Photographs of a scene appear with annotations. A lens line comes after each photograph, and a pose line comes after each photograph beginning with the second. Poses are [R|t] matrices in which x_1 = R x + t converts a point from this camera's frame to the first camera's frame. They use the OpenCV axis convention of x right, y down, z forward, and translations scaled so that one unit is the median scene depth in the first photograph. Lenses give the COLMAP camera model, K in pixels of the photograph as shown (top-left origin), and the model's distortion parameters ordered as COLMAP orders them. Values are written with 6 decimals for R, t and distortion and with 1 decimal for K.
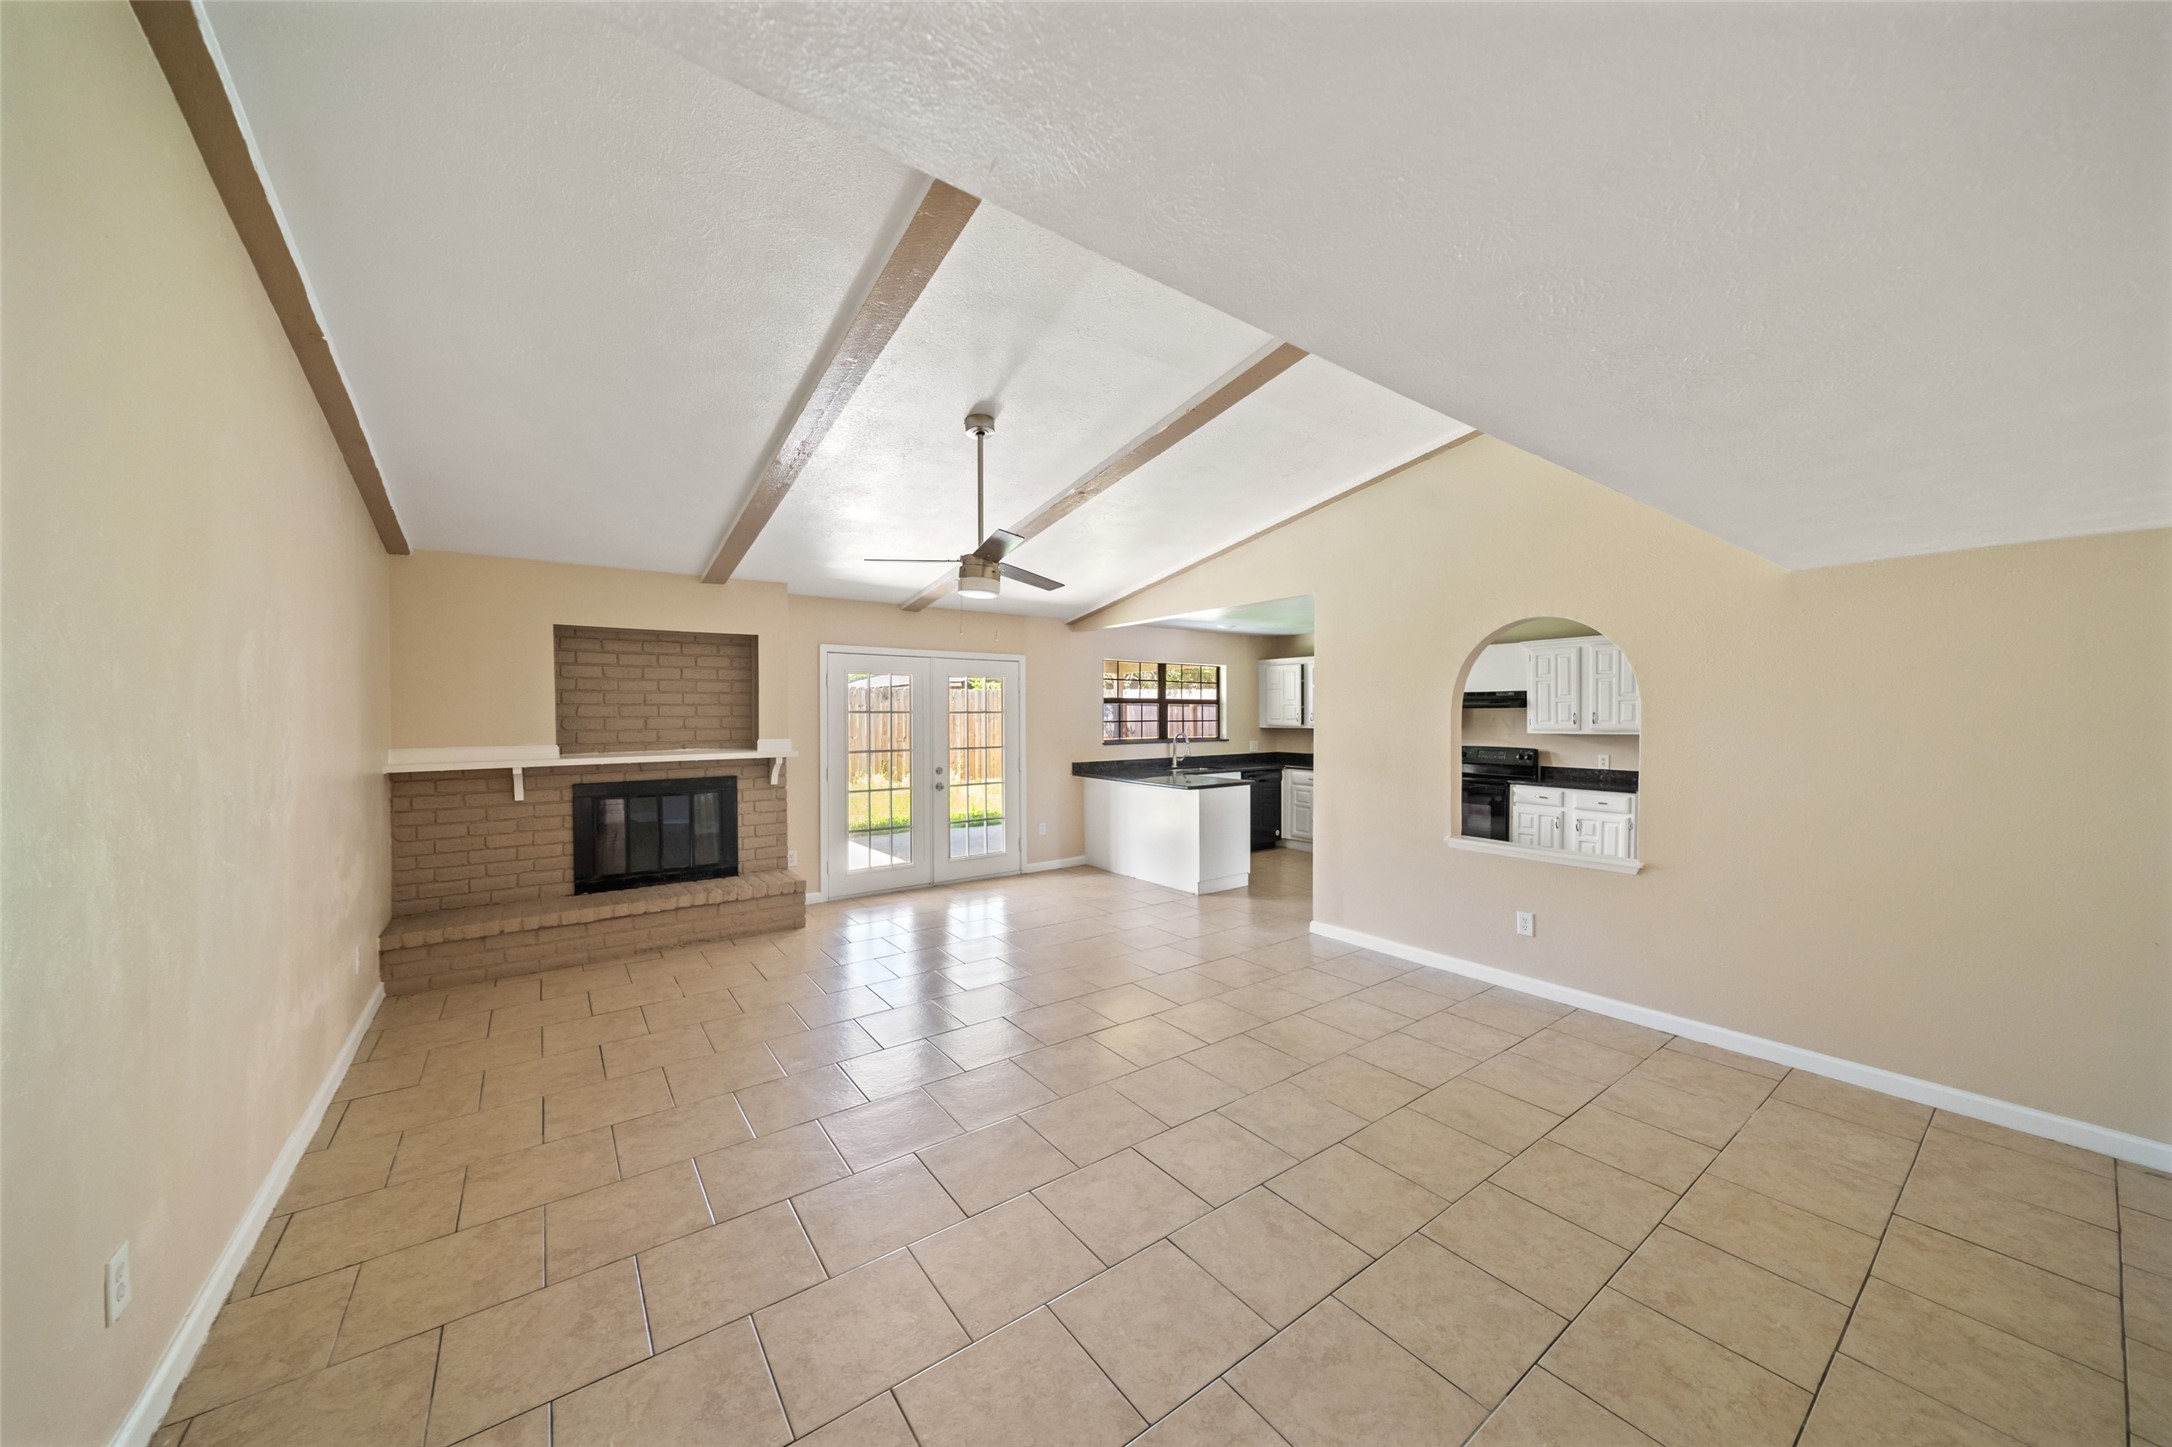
lens RADIAL K [[753.4, 0, 1090.7], [0, 753.4, 722.5], [0, 0, 1]] dist [-0.005561, 0.000230]
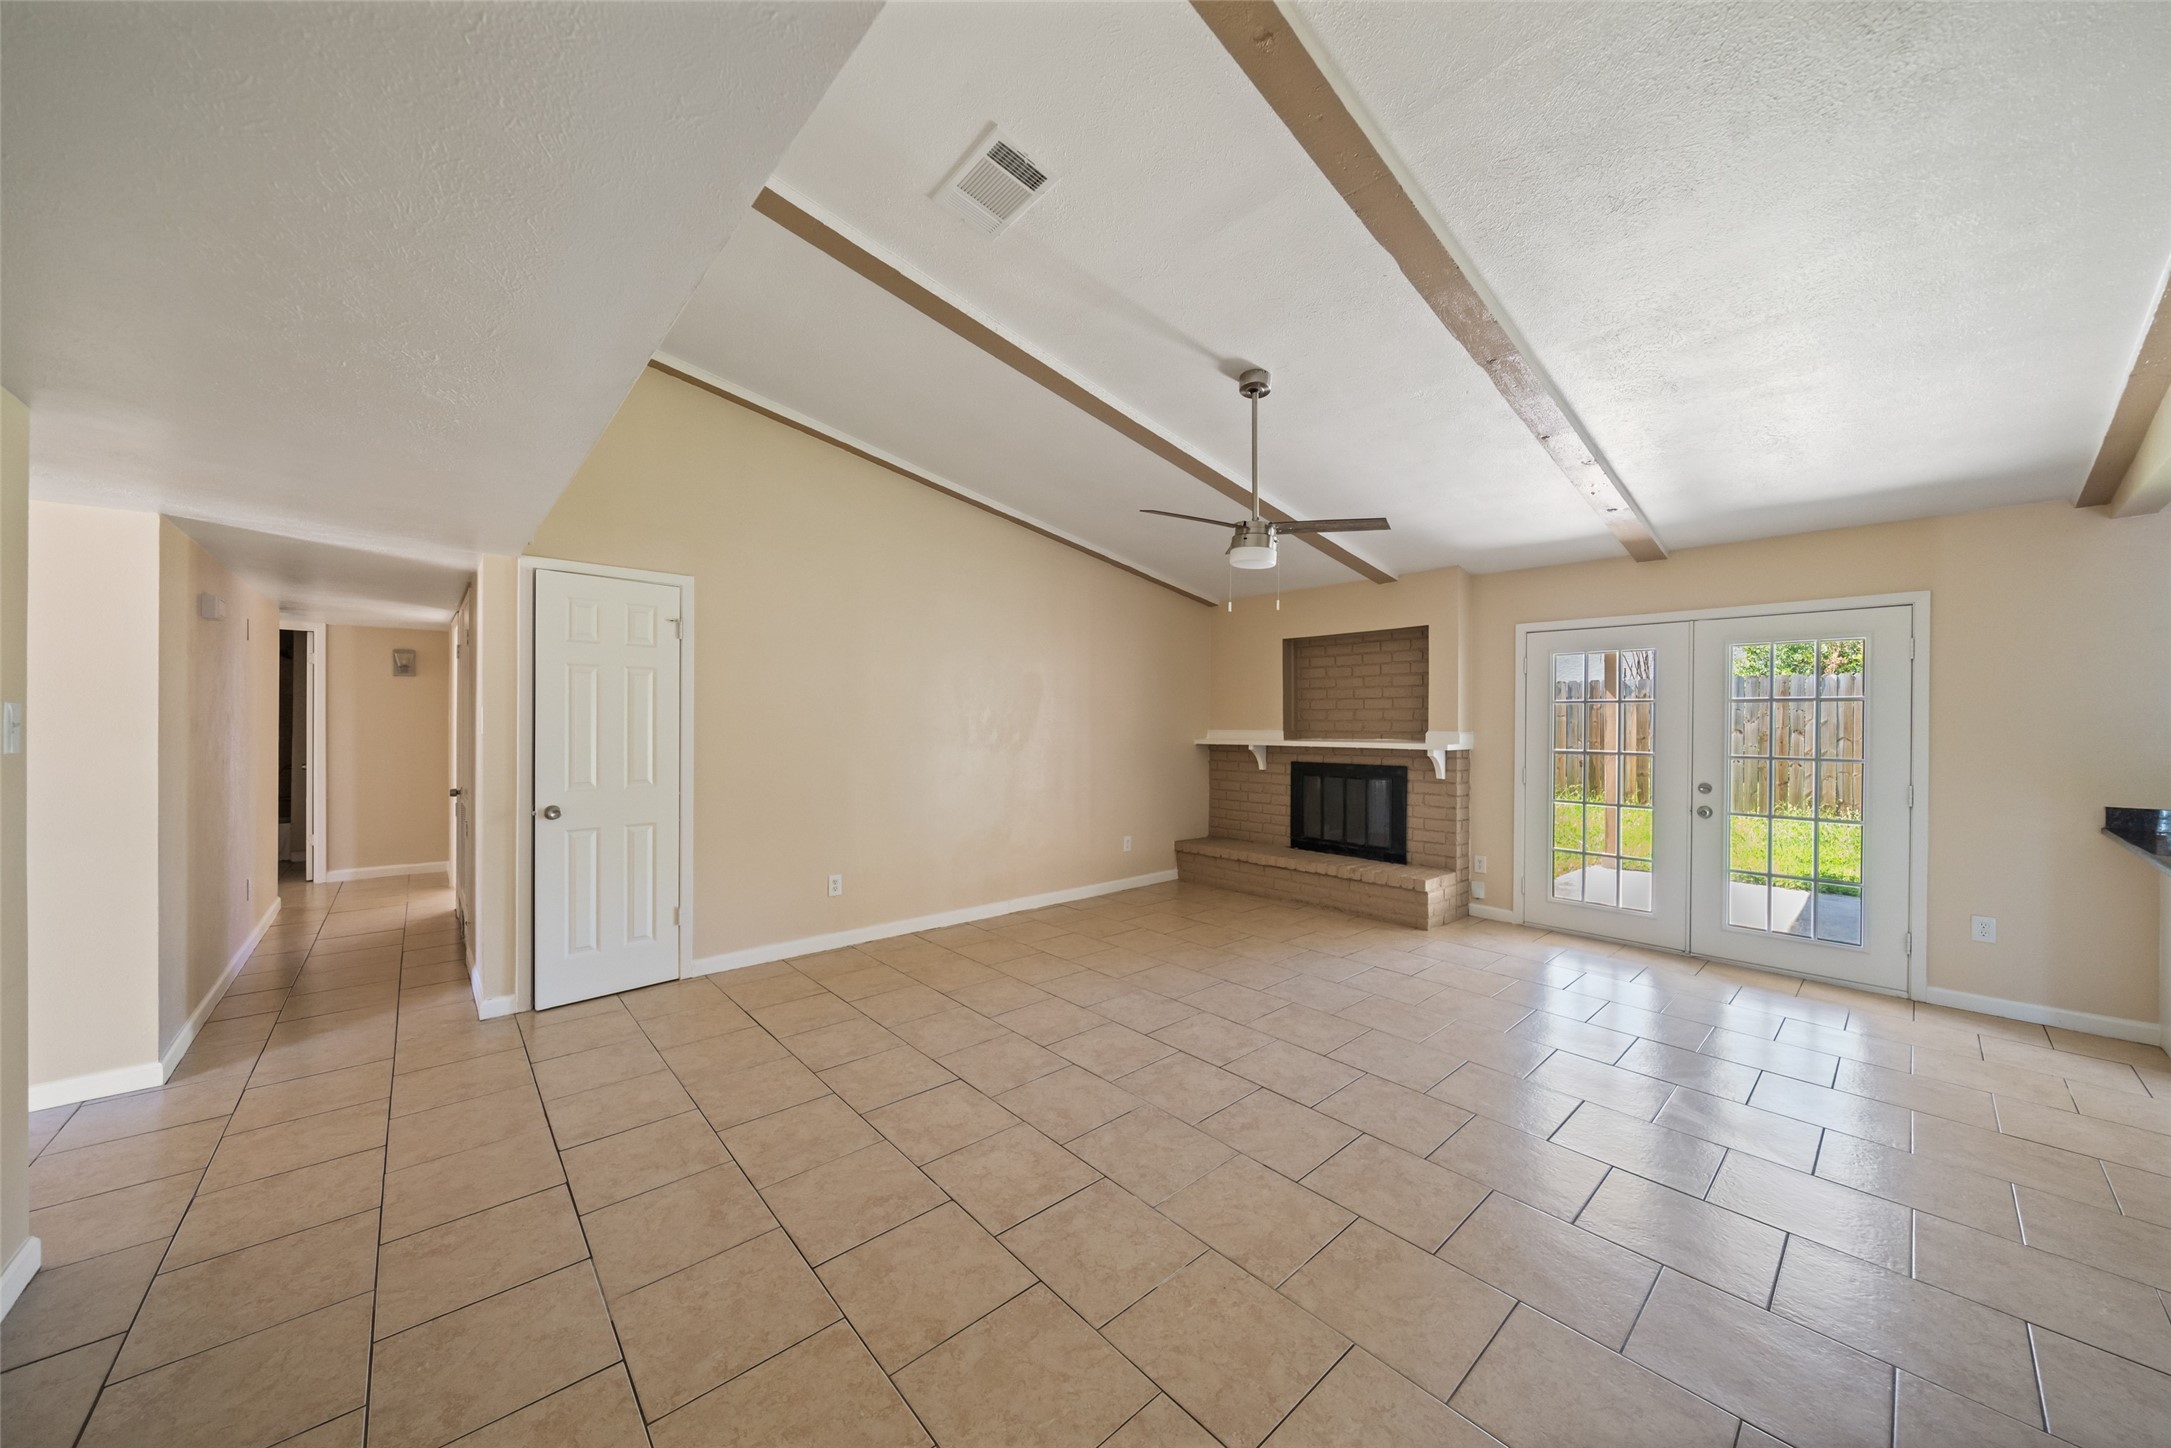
lens RADIAL K [[753.0, 0, 1085.8], [0, 753.0, 723.3], [0, 0, 1]] dist [-0.005561, 0.000230]
pose [[0.089928, 0.004943, -0.995936, 0.504387], [-0.017683, 0.999838, 0.003366, 0.016829], [0.995791, 0.017308, 0.090001, 0.474306]]
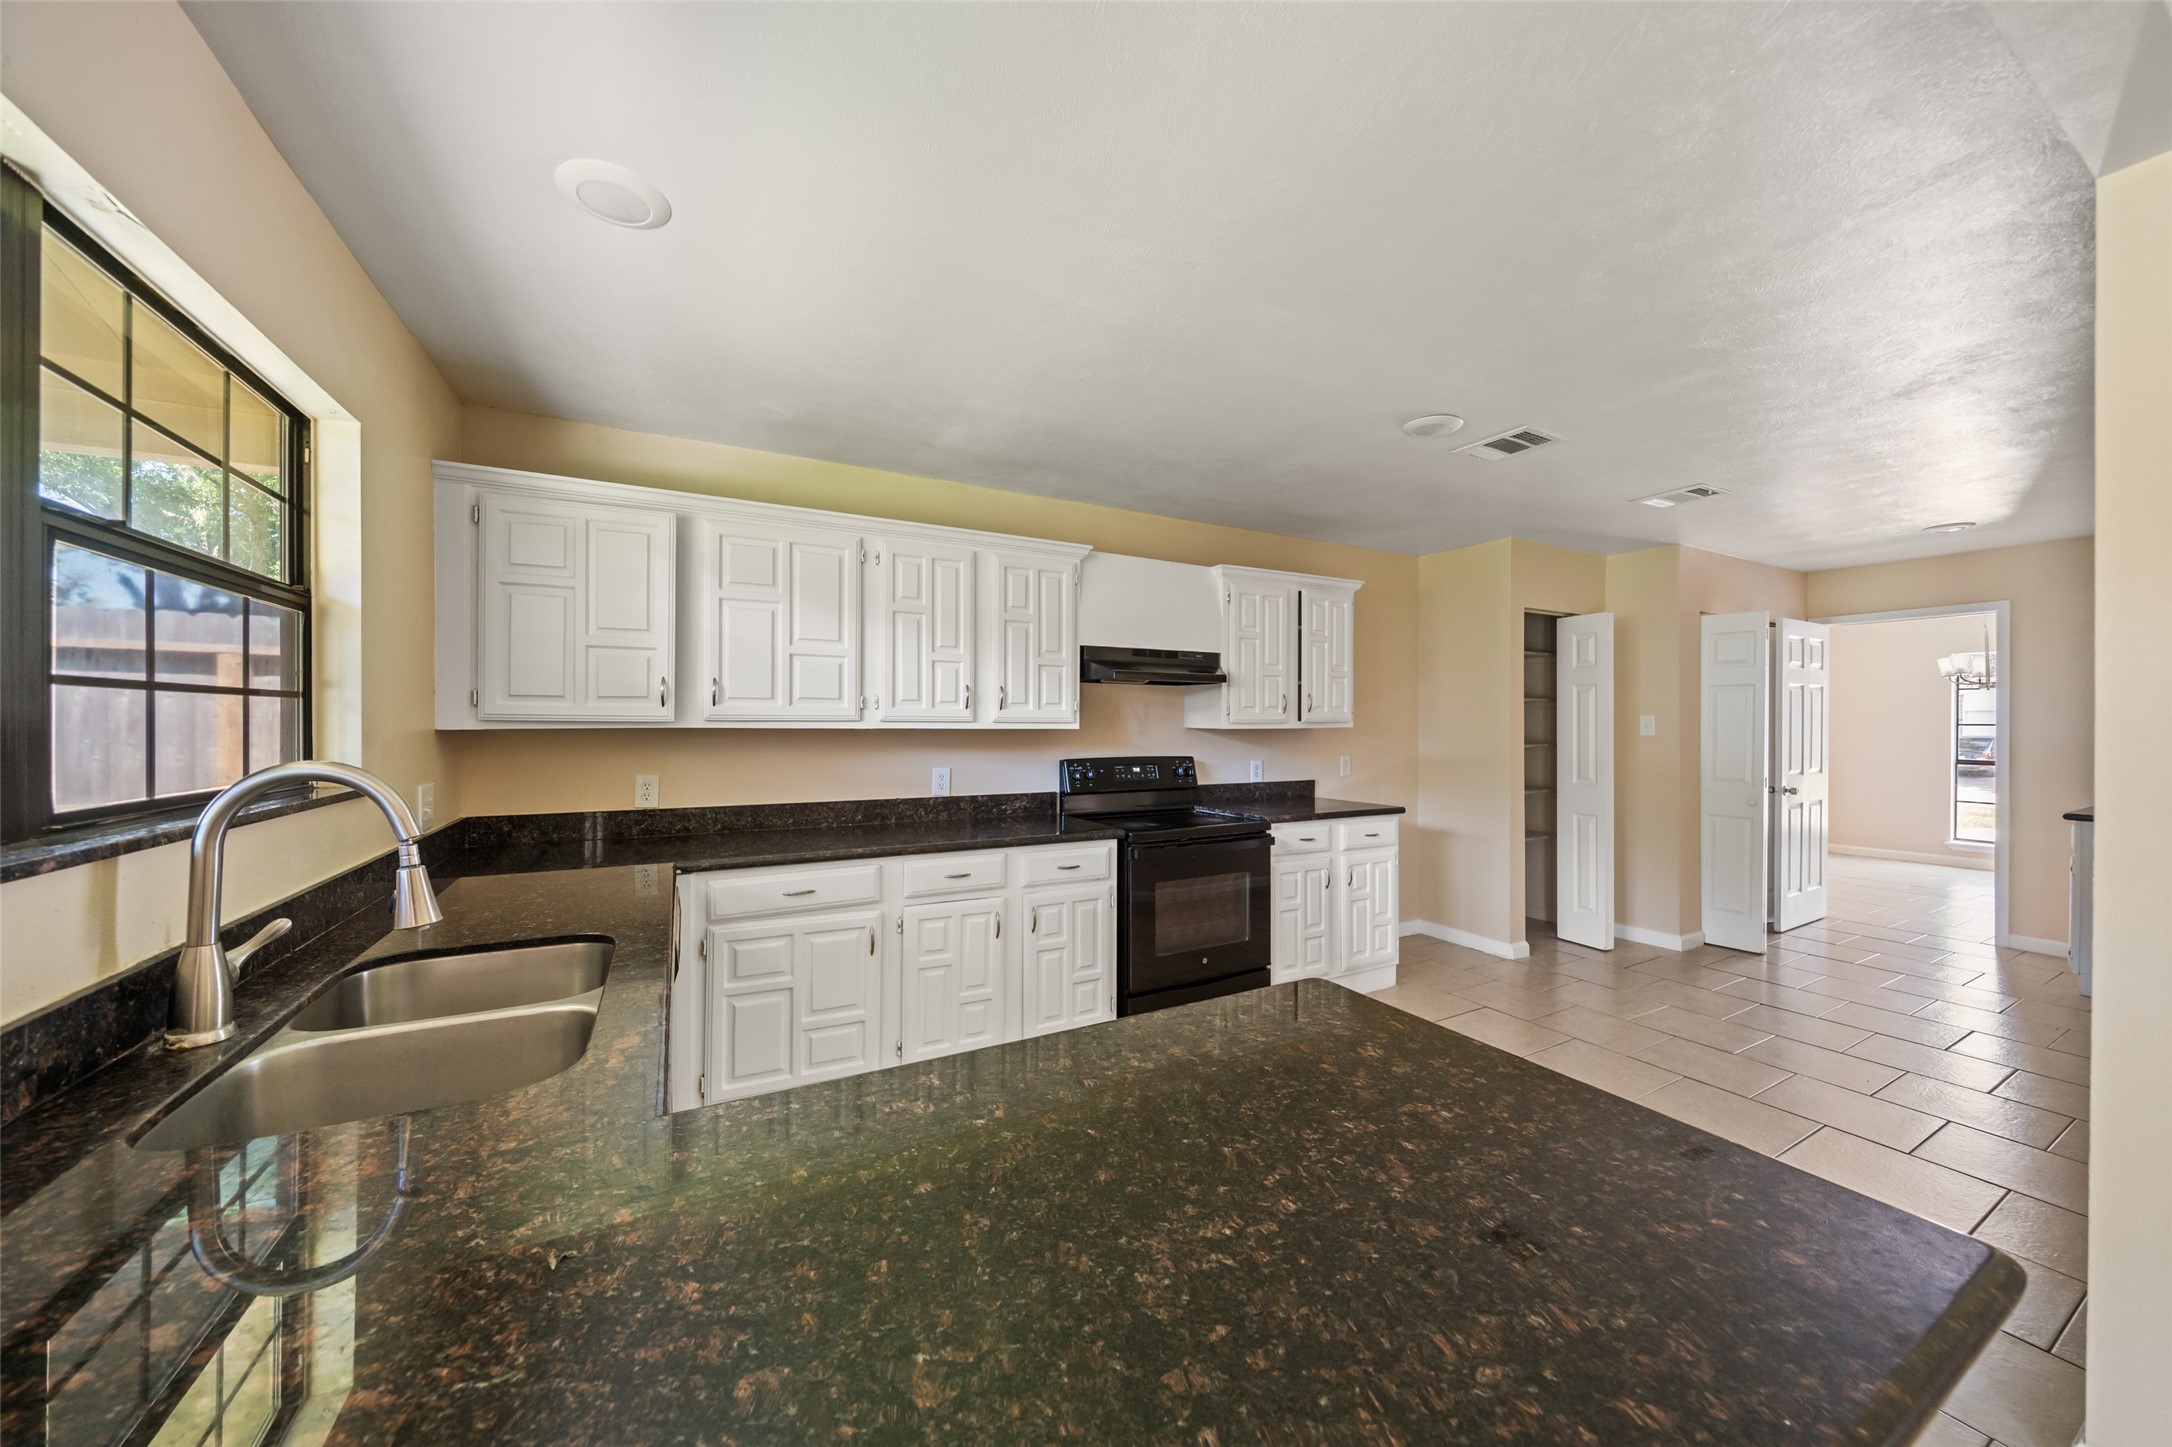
lens RADIAL K [[753.4, 0, 1090.6], [0, 753.4, 719.1], [0, 0, 1]] dist [-0.005561, 0.000230]
pose [[0.141083, 0.005289, 0.989984, 0.012125], [0.008051, 0.999947, -0.006490, 0.011934], [-0.989965, 0.008886, 0.141033, 1.255011]]
